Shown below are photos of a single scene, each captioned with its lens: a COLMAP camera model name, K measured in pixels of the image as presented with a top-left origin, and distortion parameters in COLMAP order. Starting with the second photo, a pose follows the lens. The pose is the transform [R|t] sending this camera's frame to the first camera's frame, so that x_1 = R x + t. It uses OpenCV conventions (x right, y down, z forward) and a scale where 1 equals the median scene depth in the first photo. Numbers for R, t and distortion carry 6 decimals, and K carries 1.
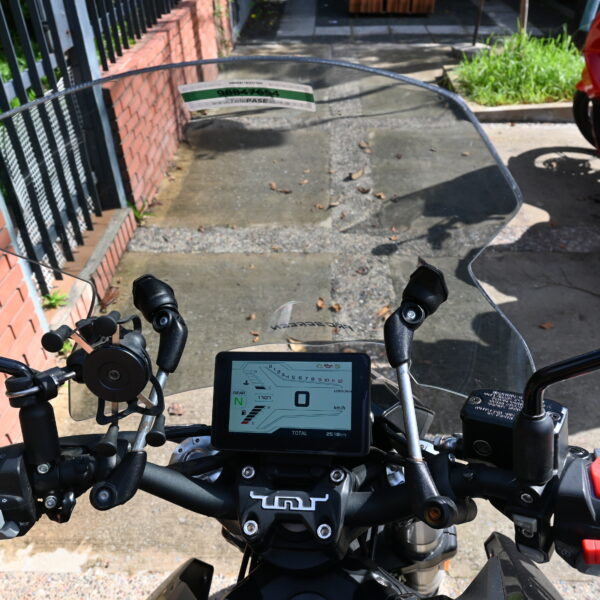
lens RADIAL K [[611.8, 0, 300.0], [0, 611.8, 300.0], [0, 0, 1]] dist [-0.007411, -0.007381]
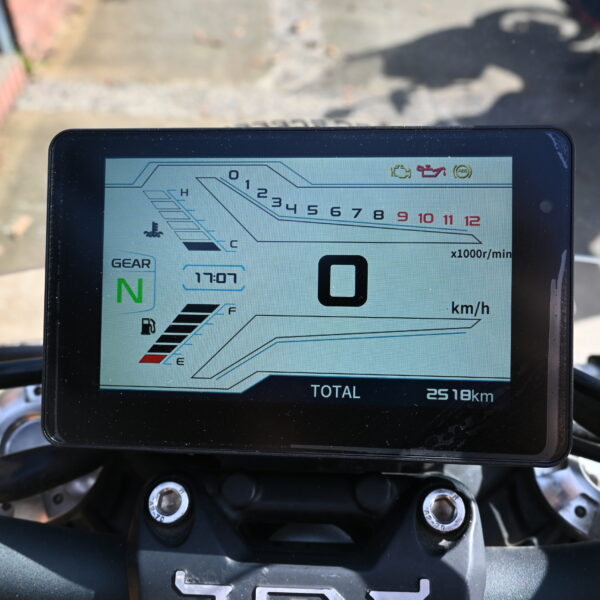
lens RADIAL K [[611.8, 0, 300.0], [0, 611.8, 300.0], [0, 0, 1]] dist [-0.007411, -0.007381]
pose [[0.993168, -0.009730, 0.116287, -0.052210], [-0.009991, 0.985768, 0.167815, 0.118947], [-0.116265, -0.167831, 0.978936, 0.694630]]
